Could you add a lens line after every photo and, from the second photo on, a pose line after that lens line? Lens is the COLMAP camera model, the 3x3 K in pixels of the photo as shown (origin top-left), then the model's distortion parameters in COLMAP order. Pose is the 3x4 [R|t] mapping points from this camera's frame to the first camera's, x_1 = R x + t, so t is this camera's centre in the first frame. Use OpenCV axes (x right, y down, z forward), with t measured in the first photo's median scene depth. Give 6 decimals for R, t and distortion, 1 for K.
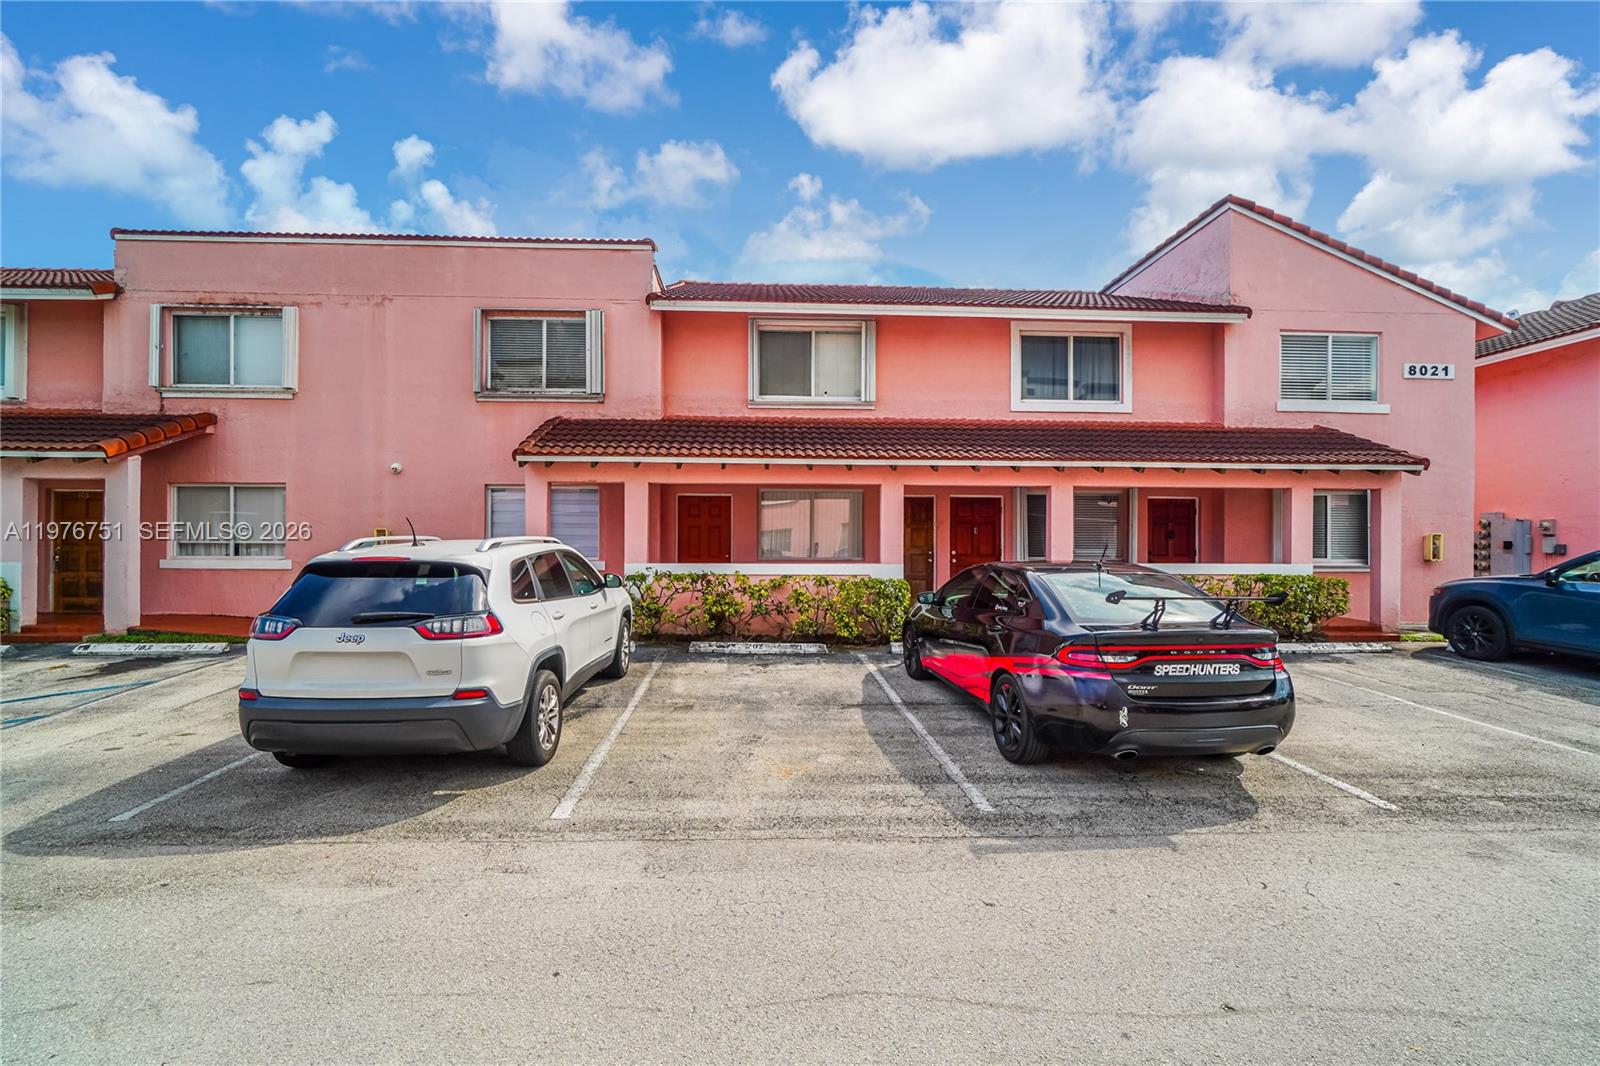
lens RADIAL K [[712.7, 0, 779.4], [0, 712.7, 548.4], [0, 0, 1]] dist [-0.004052, 0.000650]
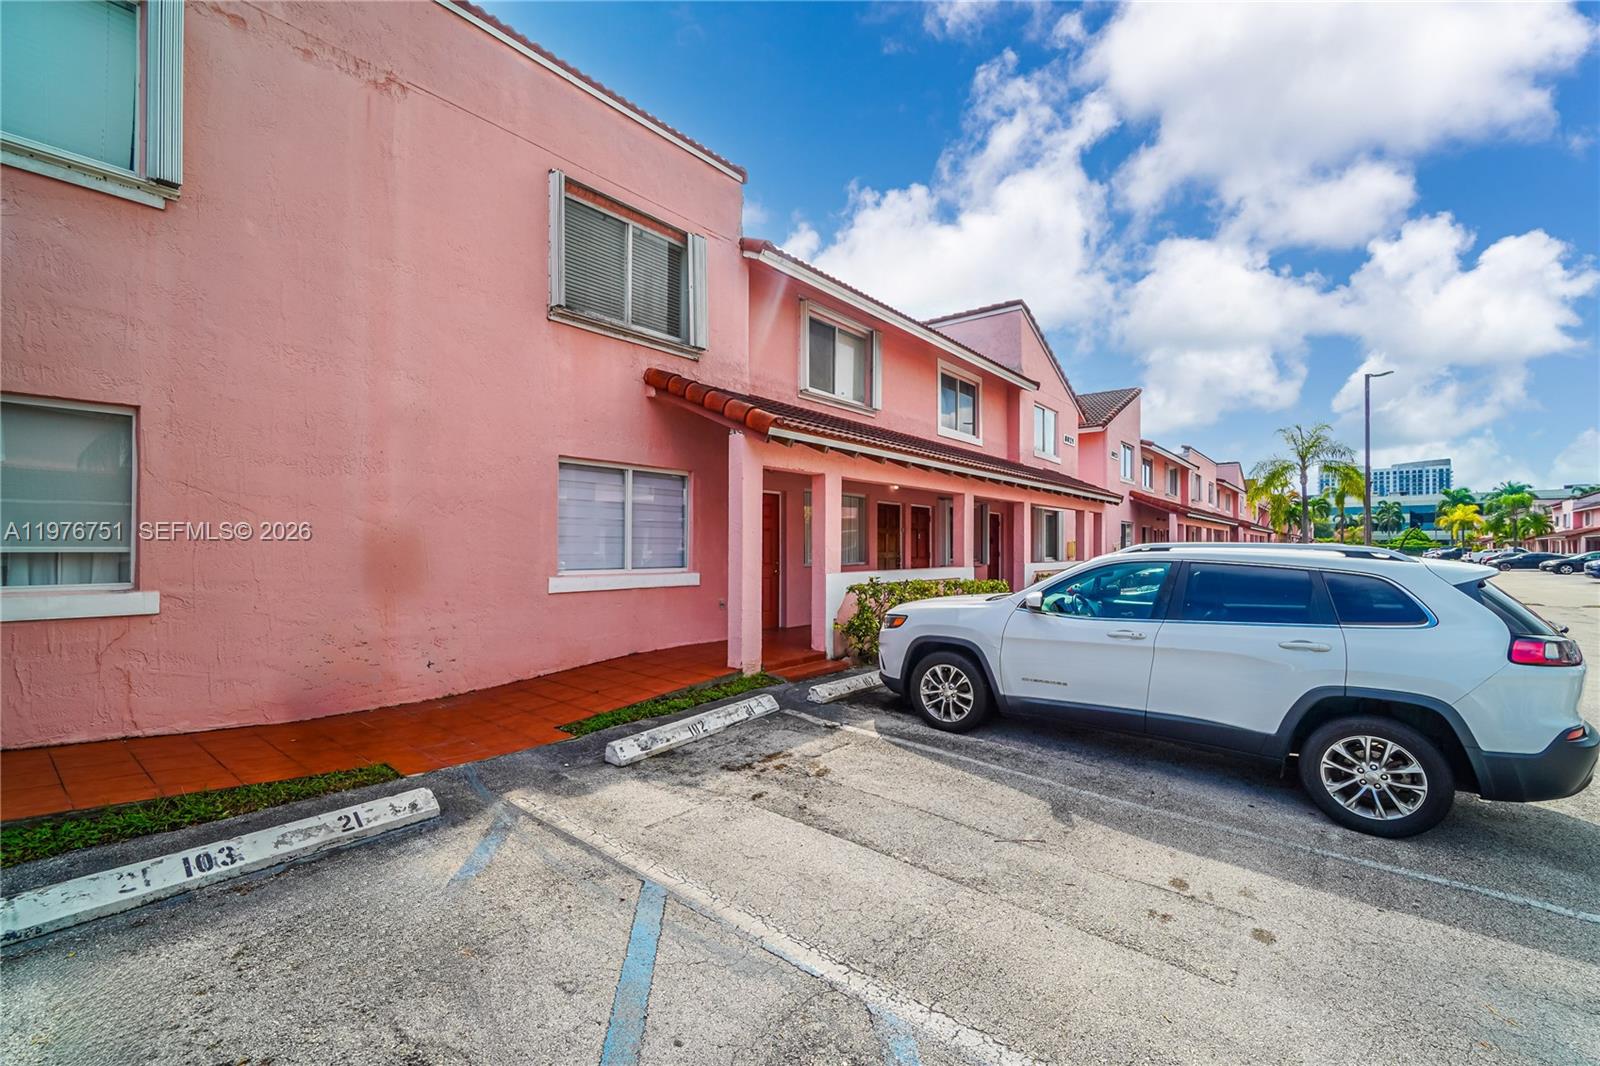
lens RADIAL K [[701.4, 0, 785.0], [0, 701.4, 544.1], [0, 0, 1]] dist [0.000663, 0.000239]
pose [[0.666983, 0.001029, 0.745073, -0.743804], [0.007551, 0.999938, -0.008140, -0.005658], [-0.745035, 0.011055, 0.666934, 0.446302]]
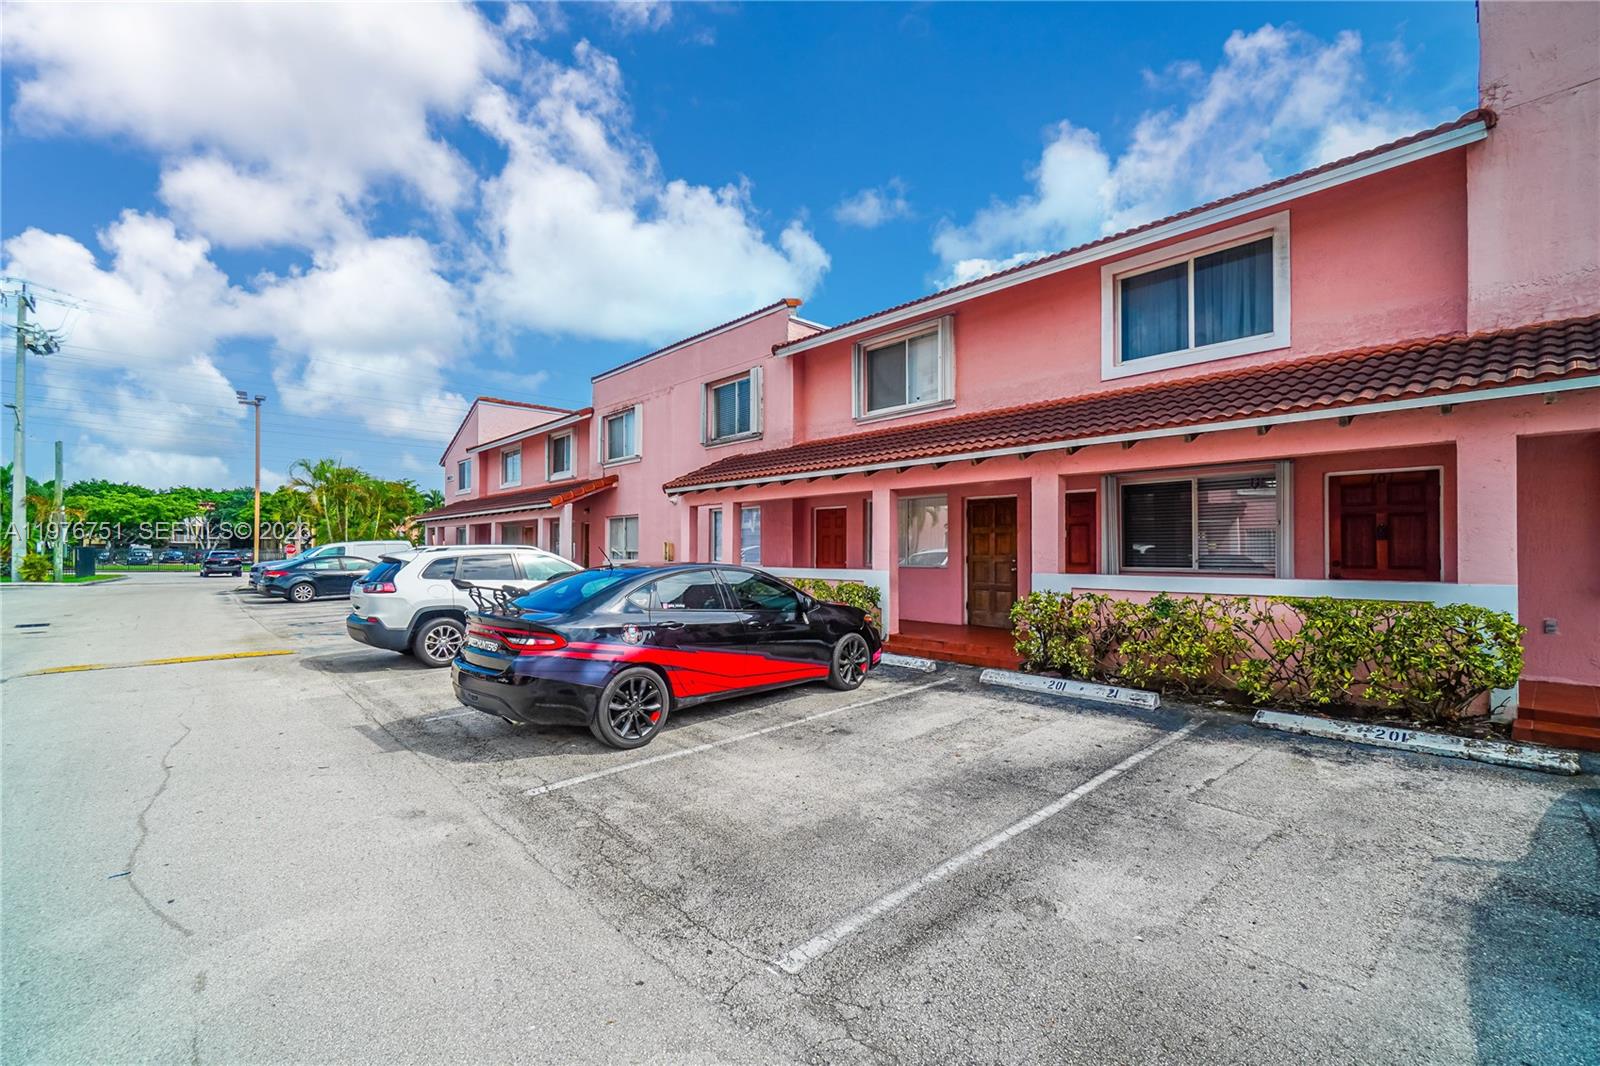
lens RADIAL K [[712.7, 0, 779.4], [0, 712.7, 548.4], [0, 0, 1]] dist [-0.004052, 0.000650]
pose [[0.616607, -0.005712, -0.787250, 0.767850], [-0.006709, 0.999899, -0.012509, 0.004384], [0.787242, 0.012995, 0.616507, 0.252964]]
